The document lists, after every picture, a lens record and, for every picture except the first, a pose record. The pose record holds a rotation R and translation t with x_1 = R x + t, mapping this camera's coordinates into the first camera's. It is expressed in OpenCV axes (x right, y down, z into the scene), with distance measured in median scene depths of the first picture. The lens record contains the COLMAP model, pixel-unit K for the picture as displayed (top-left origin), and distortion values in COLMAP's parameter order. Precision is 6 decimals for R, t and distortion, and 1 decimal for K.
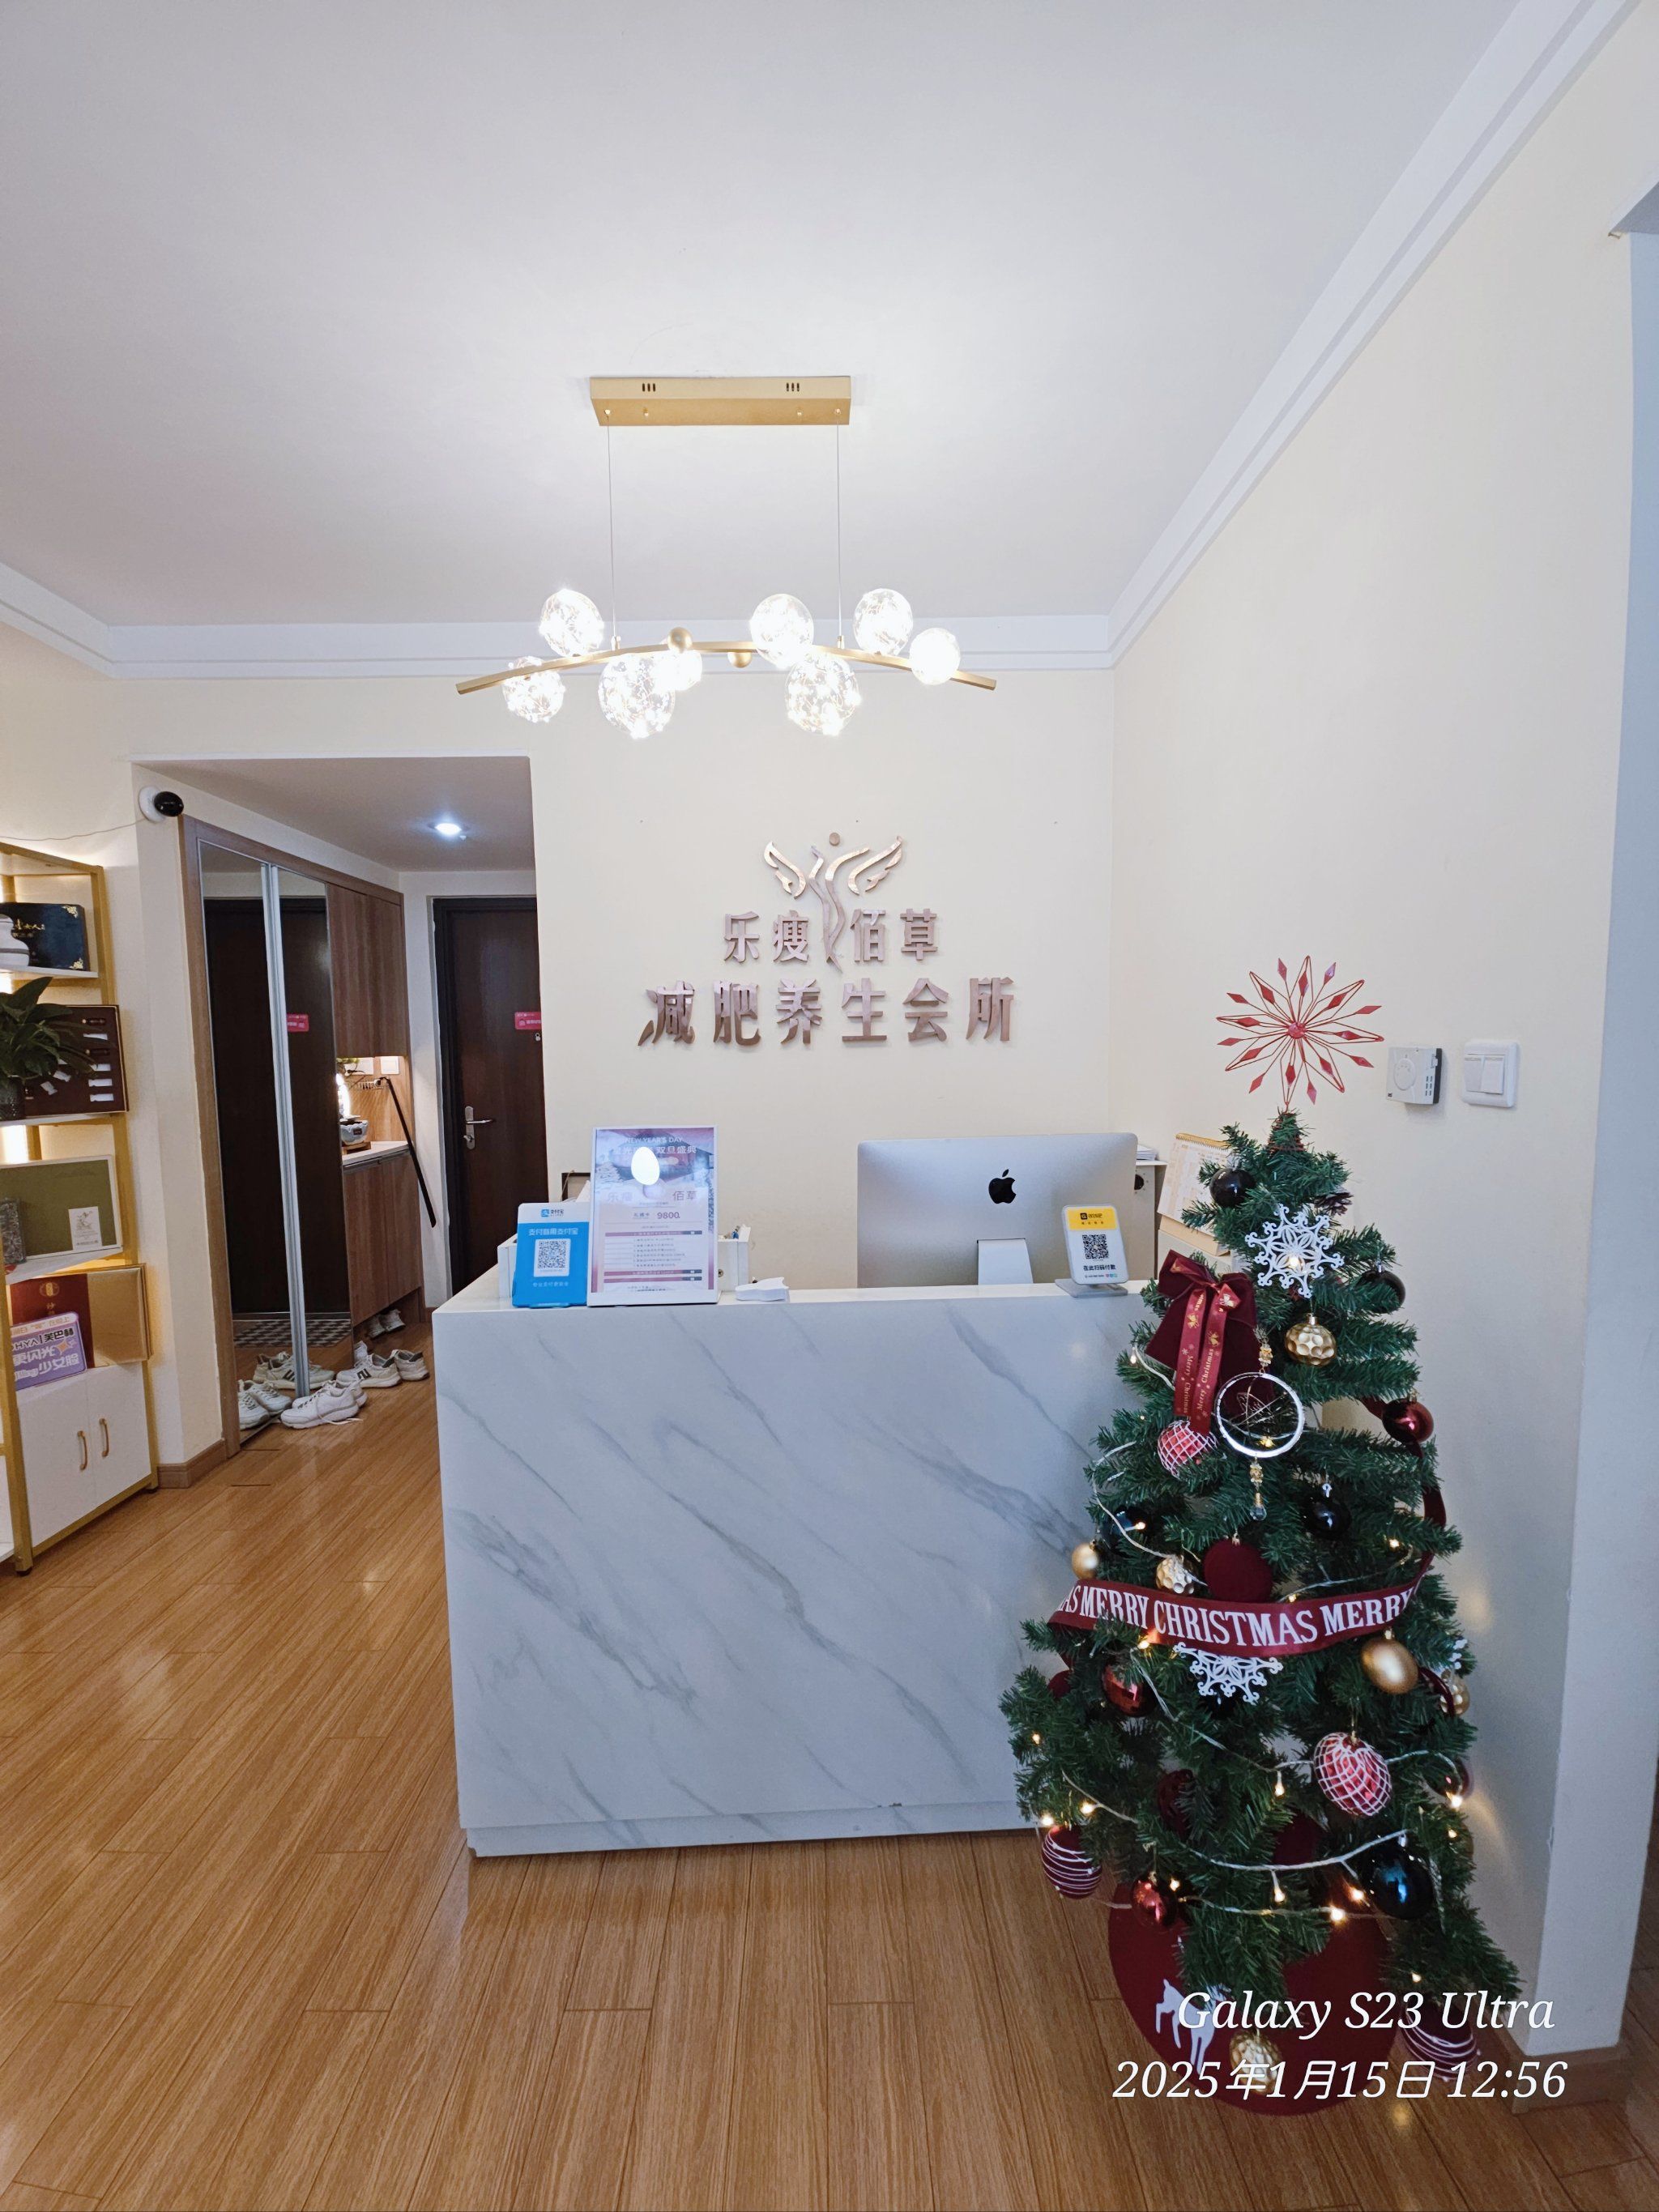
lens RADIAL K [[909.9, 0, 824.0], [0, 909.9, 1115.2], [0, 0, 1]] dist [0.018850, -0.000019]
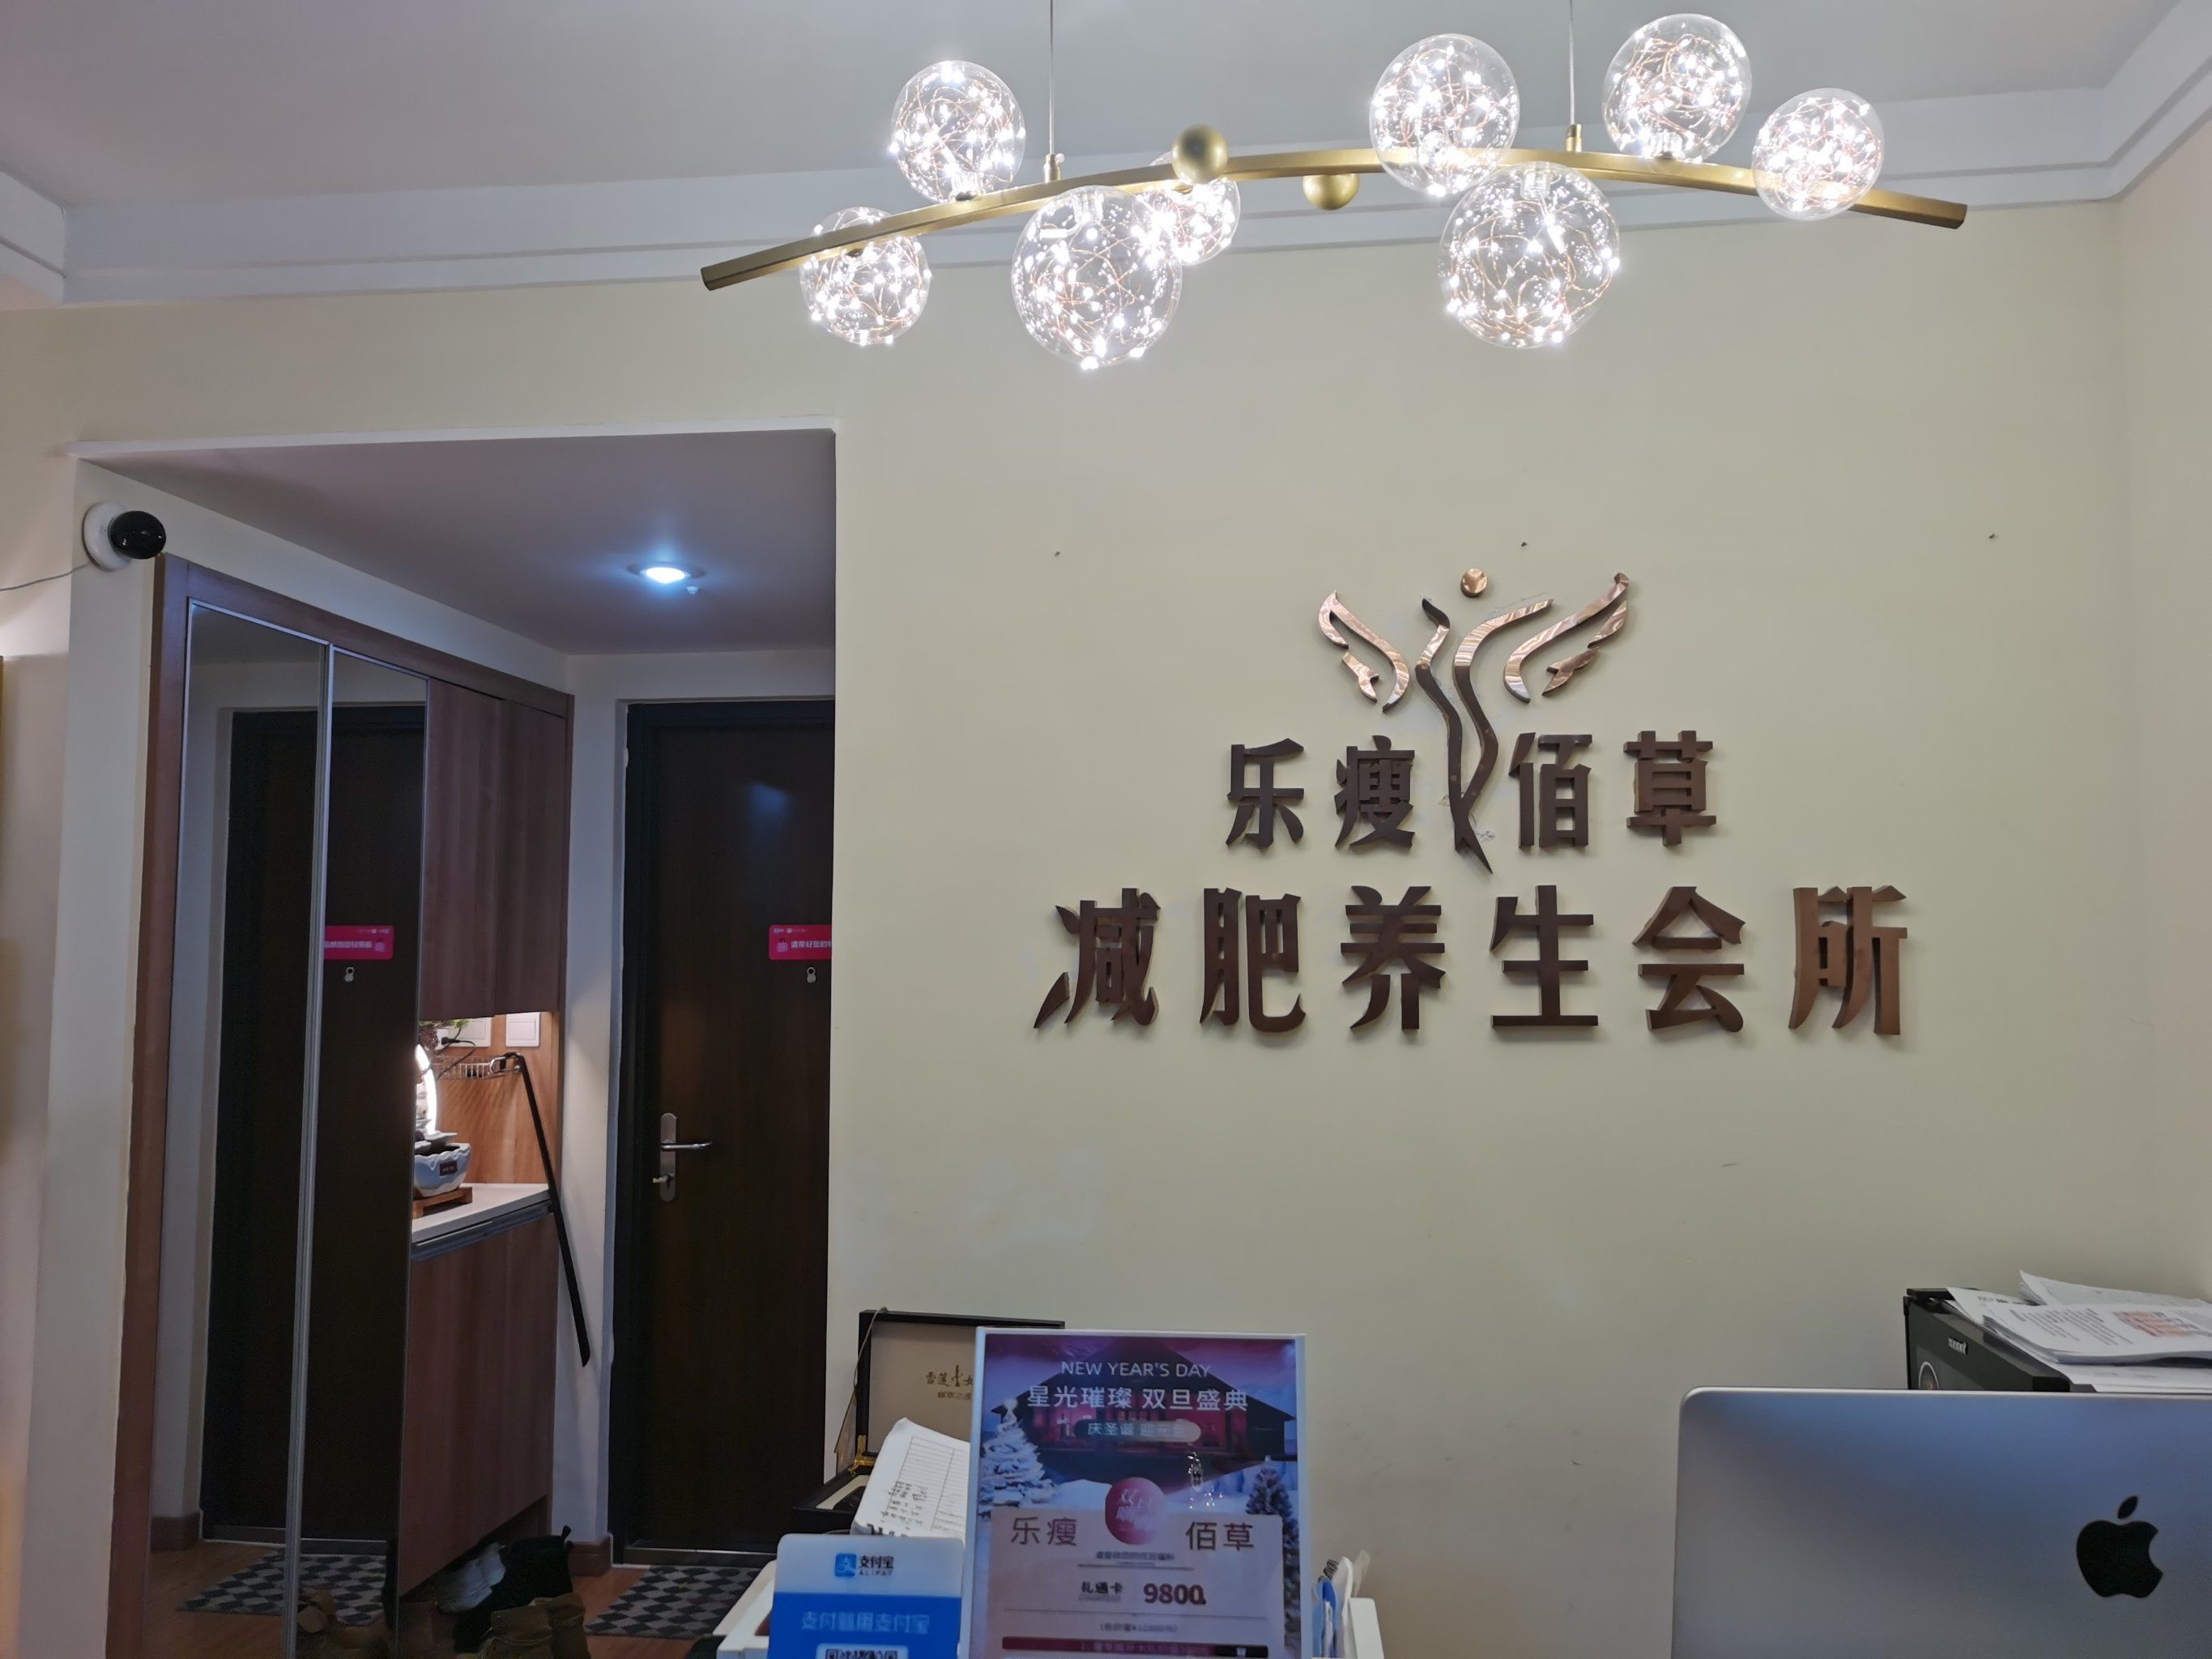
lens RADIAL K [[1723.7, 0, 1106.0], [0, 1723.7, 829.5], [0, 0, 1]] dist [0.060015, -0.000287]
pose [[0.991903, 0.003855, -0.126939, -0.059988], [-0.022448, 0.989123, -0.145365, -0.049686], [0.124998, 0.147038, 0.981201, 0.144060]]
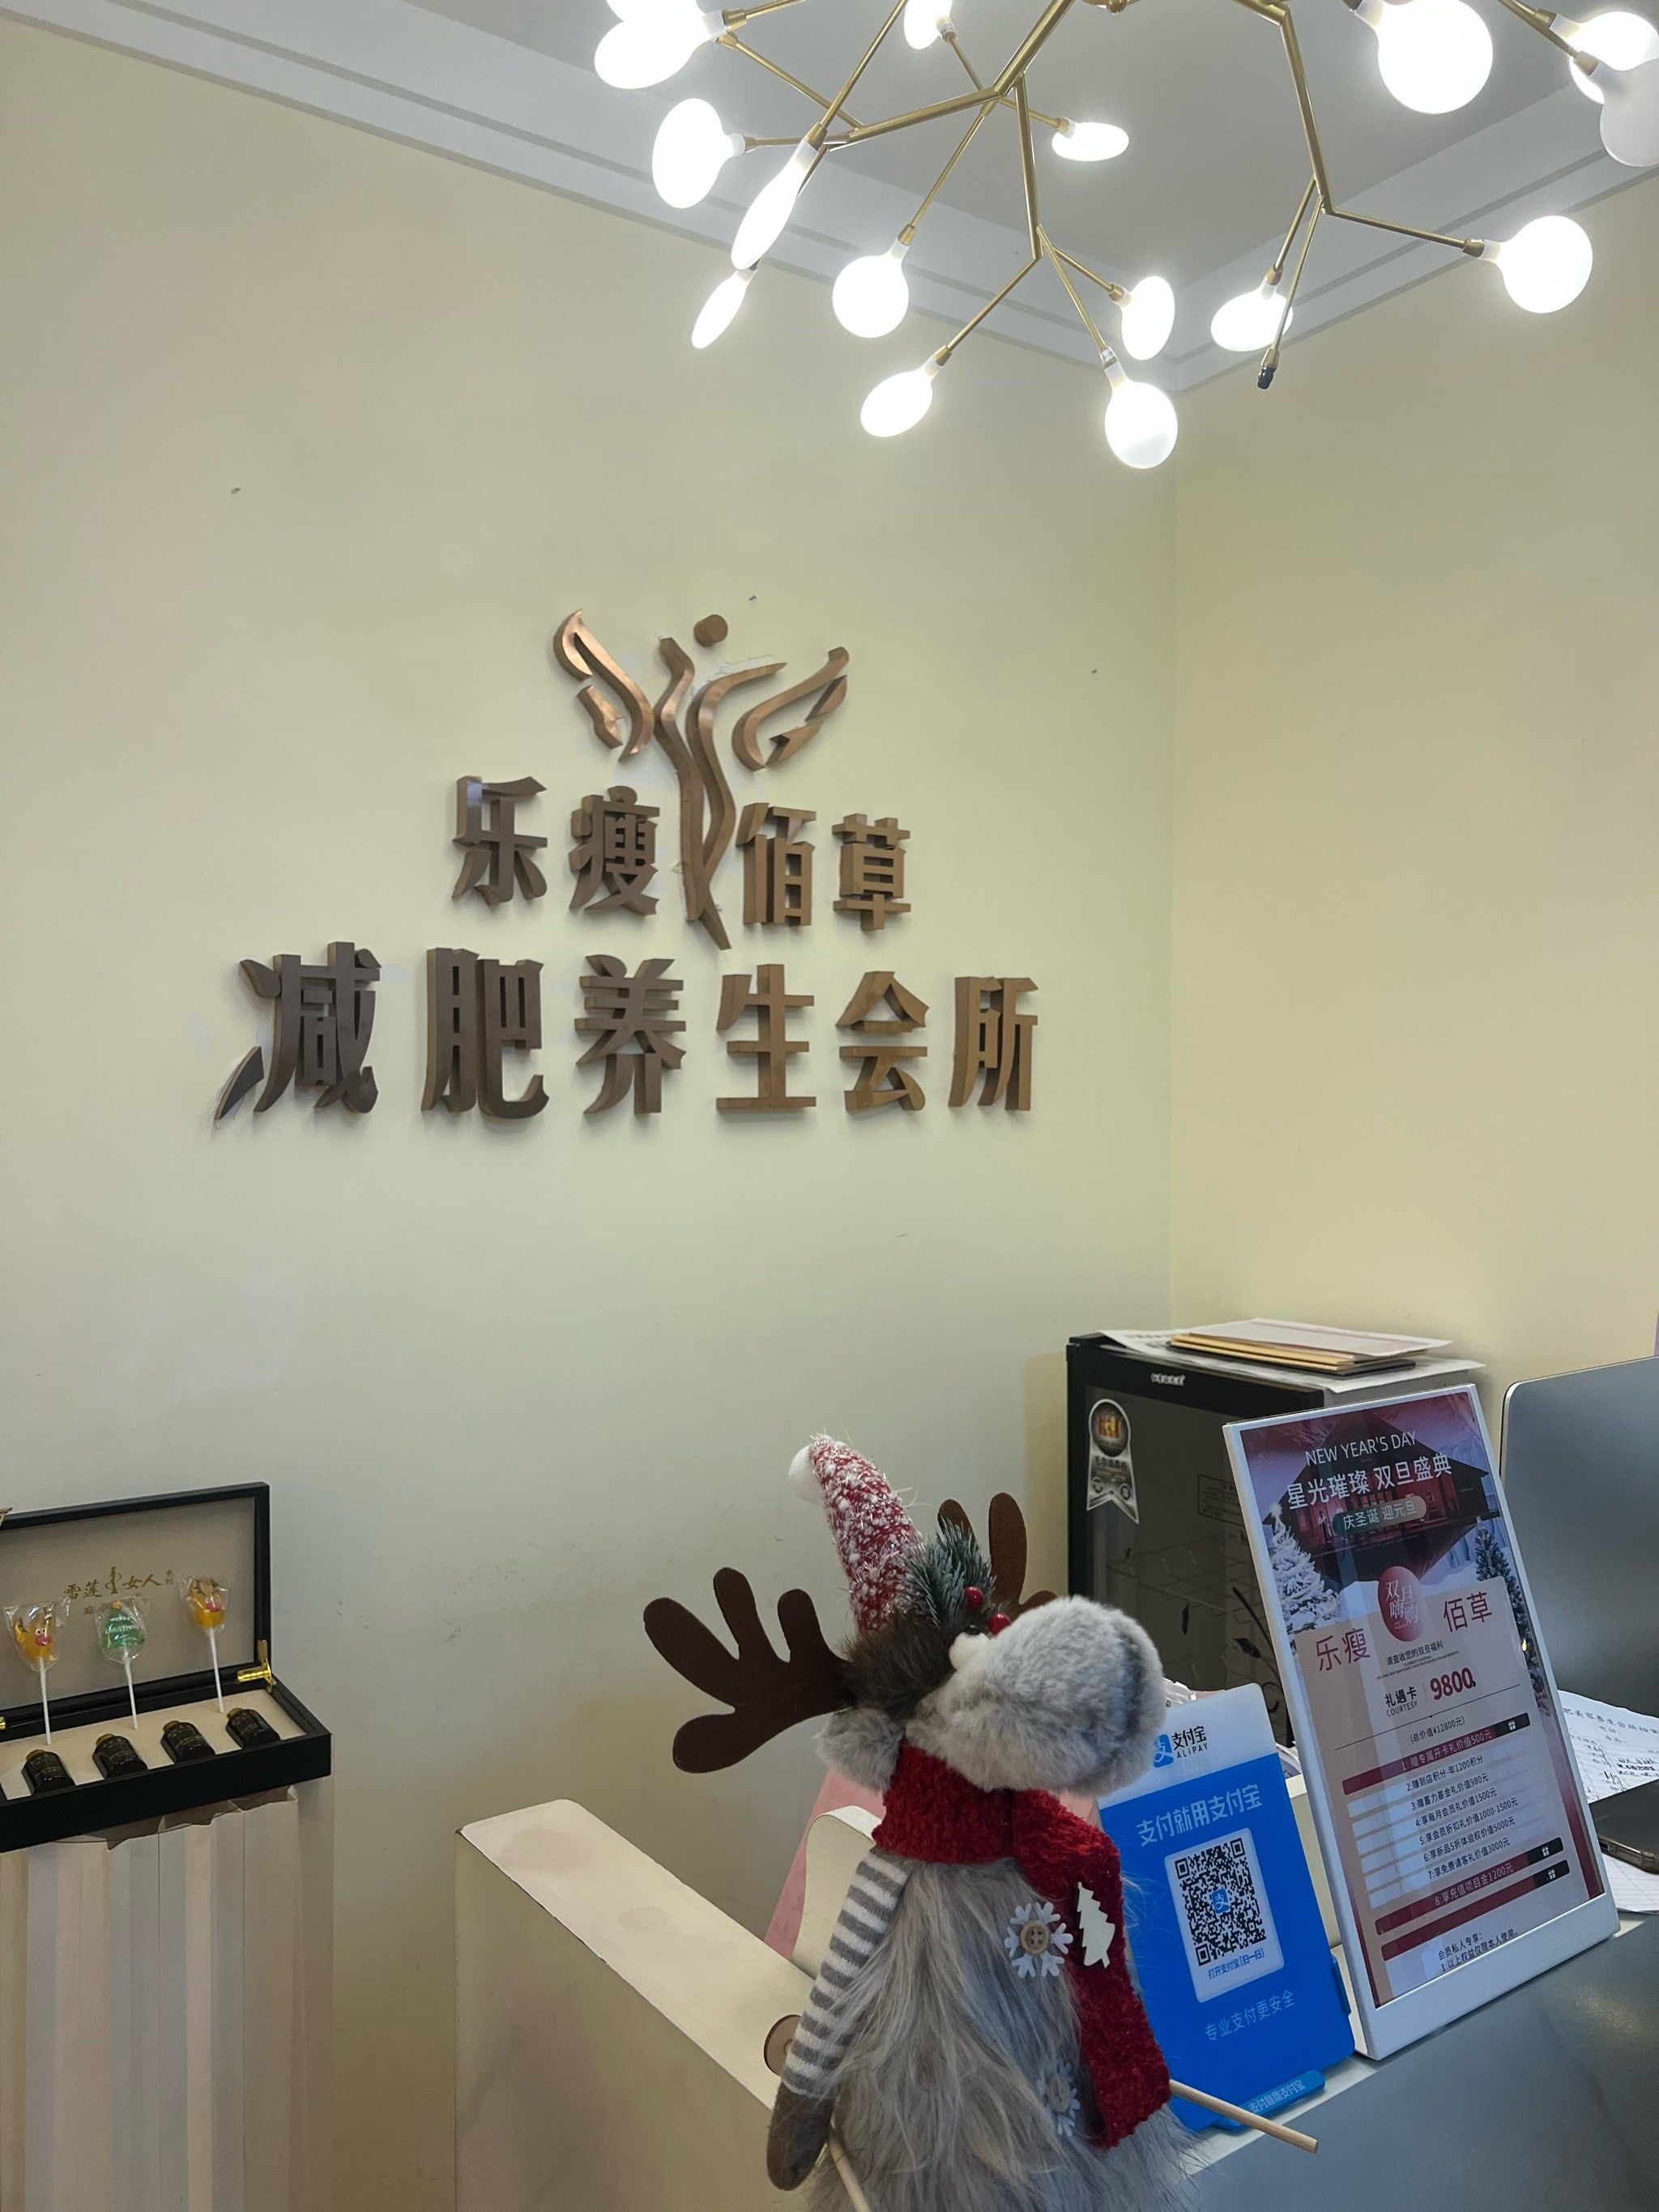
lens RADIAL K [[1691.4, 0, 829.5], [0, 1691.4, 1106.0], [0, 0, 1]] dist [0.012366, 0.001733]
pose [[0.827498, 0.010327, 0.561374, -0.376896], [0.028827, 0.997731, -0.060846, -0.034524], [-0.560728, 0.066533, 0.825323, 0.334900]]
